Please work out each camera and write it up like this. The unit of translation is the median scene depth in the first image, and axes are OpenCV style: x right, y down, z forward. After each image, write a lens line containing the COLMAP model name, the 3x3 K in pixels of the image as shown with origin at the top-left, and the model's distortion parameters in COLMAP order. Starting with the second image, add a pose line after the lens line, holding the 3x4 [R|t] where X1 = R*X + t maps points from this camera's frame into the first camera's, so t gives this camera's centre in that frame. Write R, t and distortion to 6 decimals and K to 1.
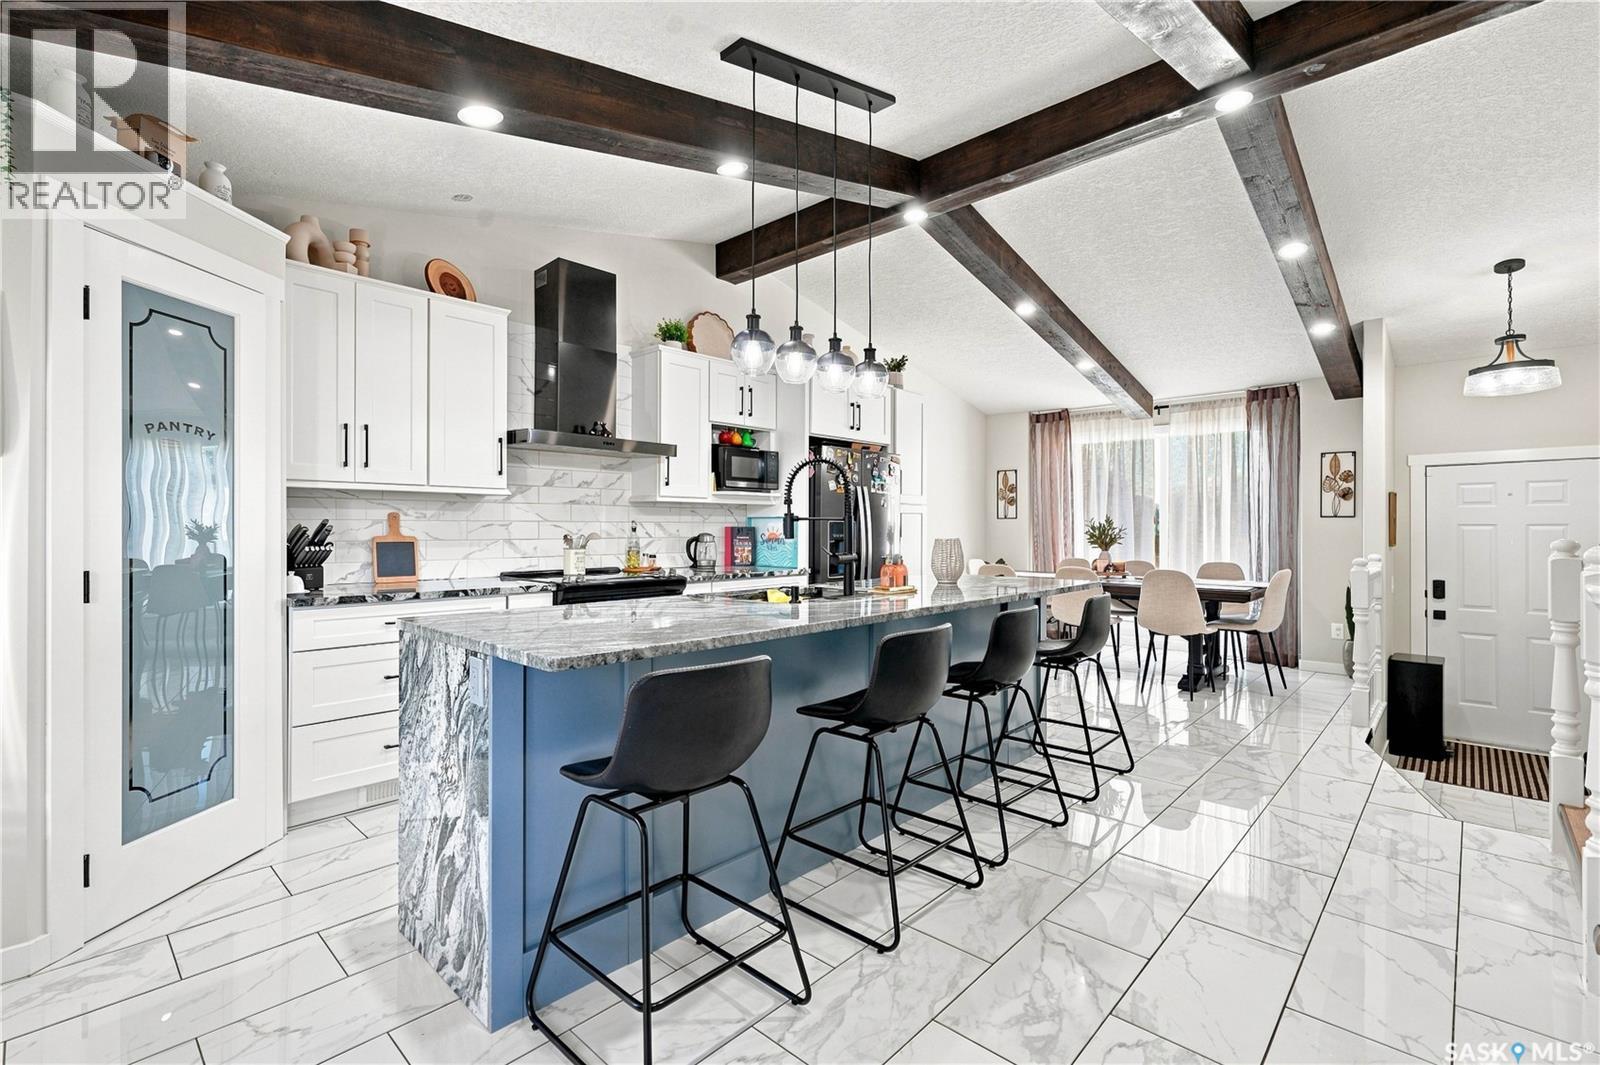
lens RADIAL K [[722.2, 0, 807.9], [0, 722.2, 527.2], [0, 0, 1]] dist [-0.000016, 0.001038]
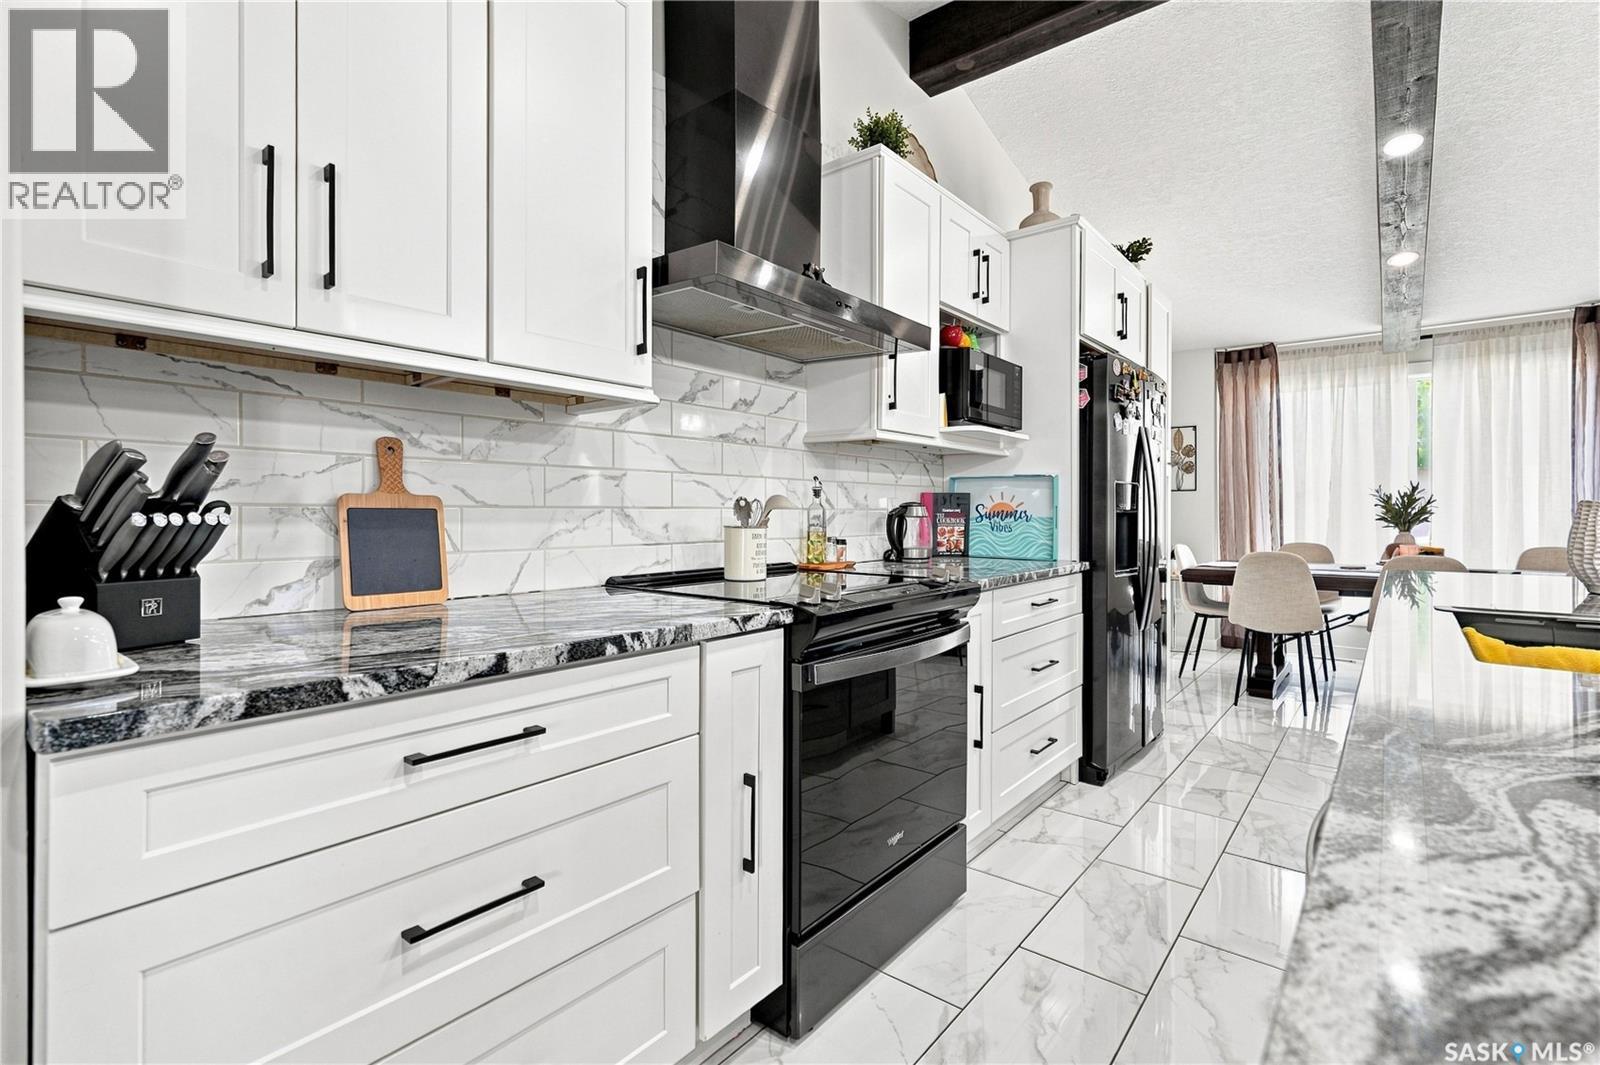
lens RADIAL K [[733.9, 0, 801.5], [0, 733.9, 511.9], [0, 0, 1]] dist [-0.001410, 0.000915]
pose [[0.998142, -0.001046, 0.060918, -0.271312], [0.001125, 0.999999, -0.001253, 0.017205], [-0.060916, 0.001319, 0.998142, 0.423228]]
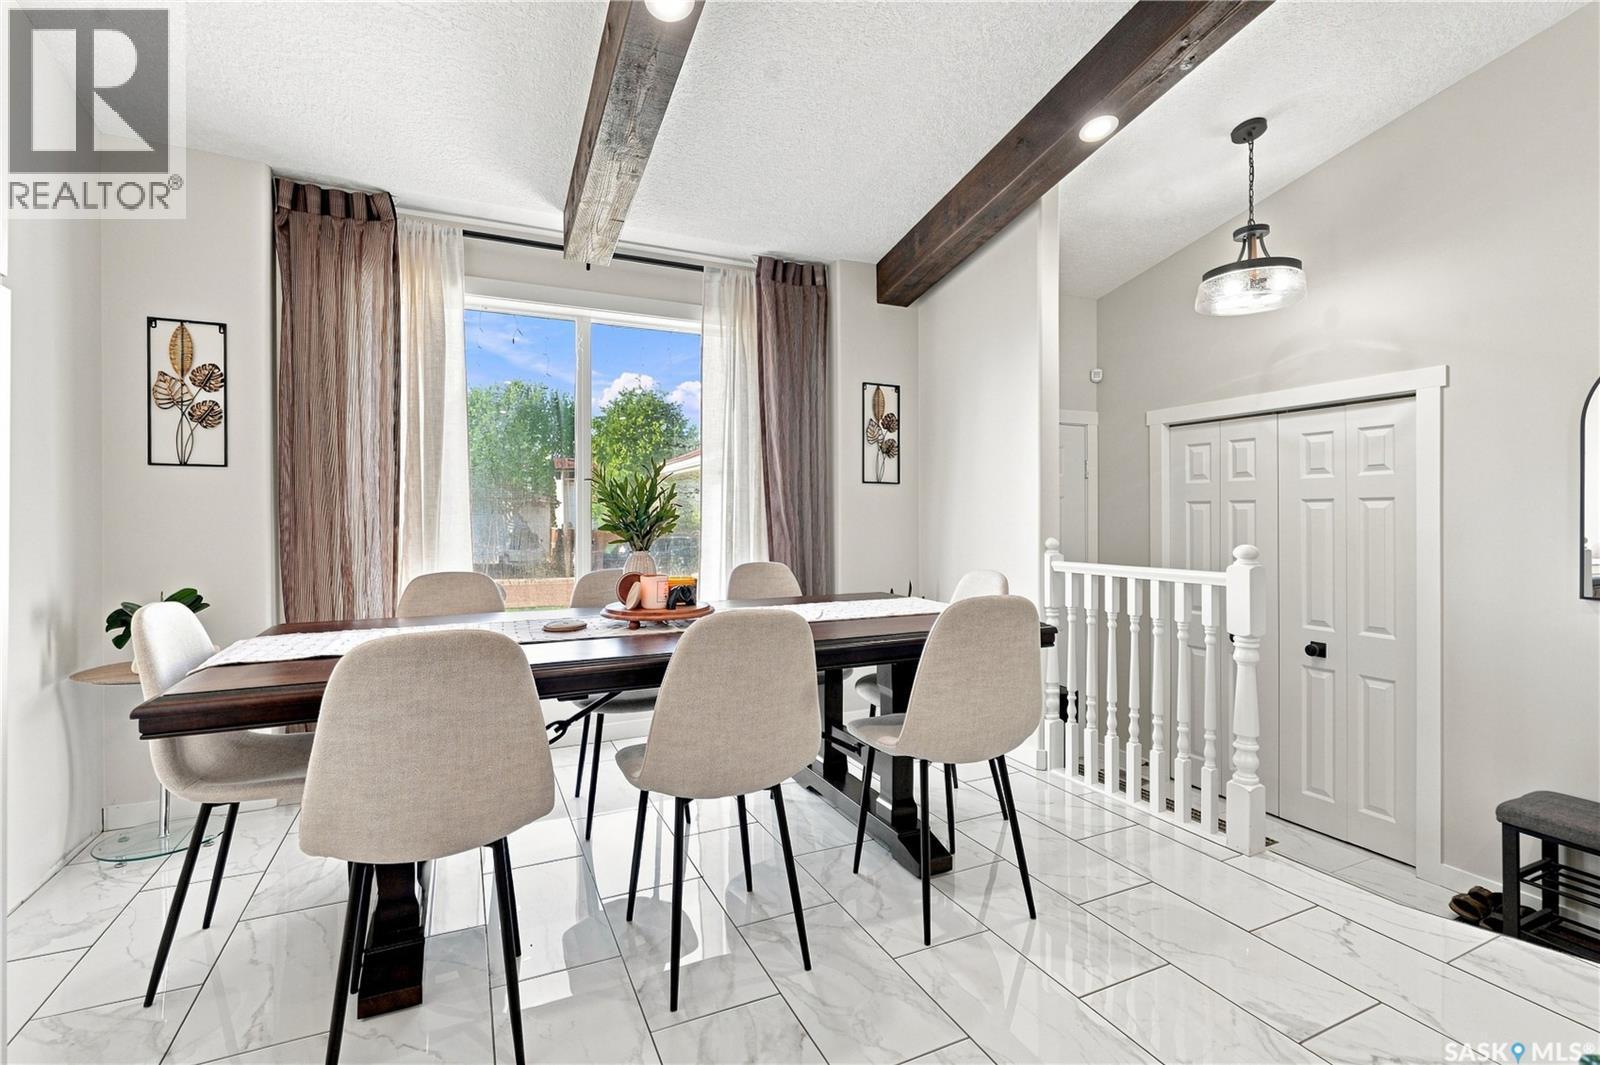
lens RADIAL K [[728.0, 0, 805.6], [0, 728.0, 518.8], [0, 0, 1]] dist [-0.001758, -0.000089]
pose [[0.375752, -0.004612, 0.926709, 0.116241], [0.000962, 0.999989, 0.004587, 0.018046], [-0.926720, -0.000832, 0.375752, 0.994110]]
